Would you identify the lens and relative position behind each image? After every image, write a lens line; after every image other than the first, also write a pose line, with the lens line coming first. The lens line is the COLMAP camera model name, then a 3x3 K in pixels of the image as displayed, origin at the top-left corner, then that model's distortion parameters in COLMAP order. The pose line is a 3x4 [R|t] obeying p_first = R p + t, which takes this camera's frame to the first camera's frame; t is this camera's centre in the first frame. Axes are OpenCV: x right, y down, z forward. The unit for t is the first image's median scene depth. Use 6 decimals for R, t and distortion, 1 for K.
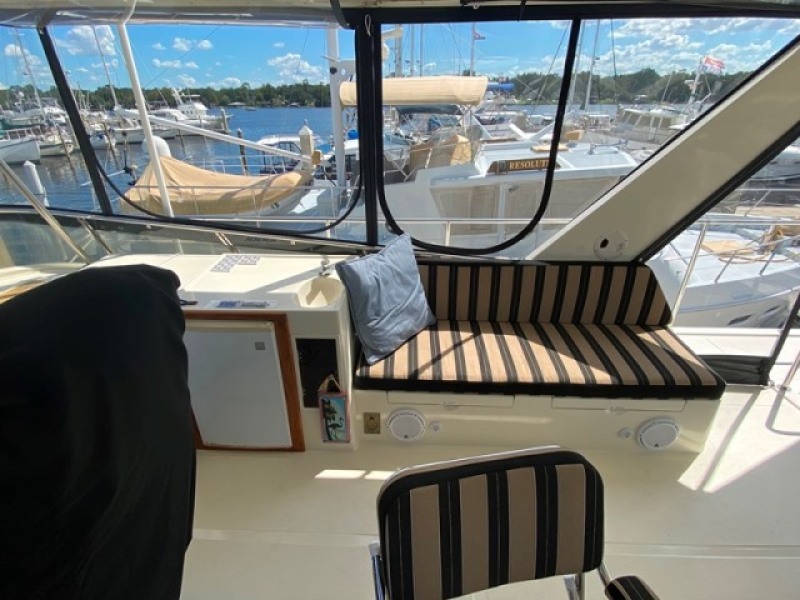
lens RADIAL K [[402.3, 0, 400.0], [0, 402.3, 300.0], [0, 0, 1]] dist [0.050169, -0.034294]
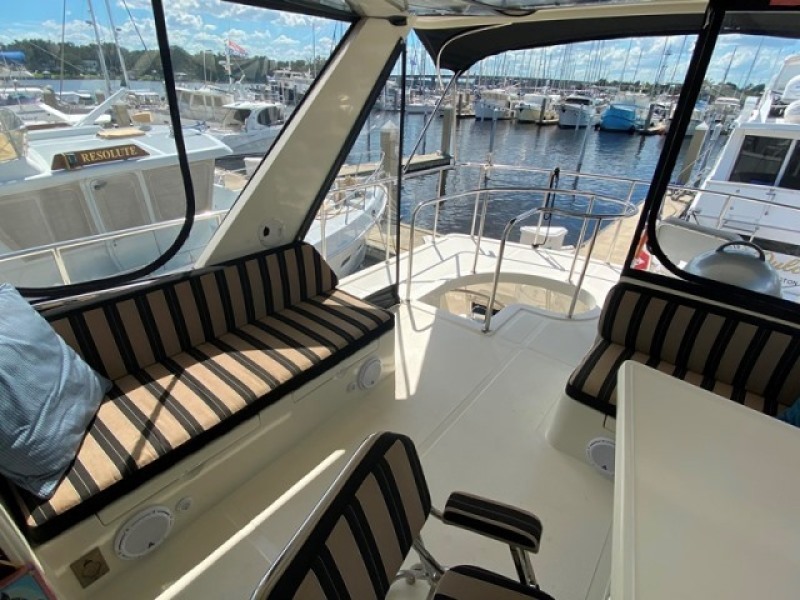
lens RADIAL K [[402.3, 0, 400.0], [0, 402.3, 300.0], [0, 0, 1]] dist [0.050169, -0.034294]
pose [[0.592951, -0.353675, 0.723410, -0.087299], [0.321227, 0.927695, 0.190252, -0.063663], [-0.738392, 0.119568, 0.663688, 0.107668]]
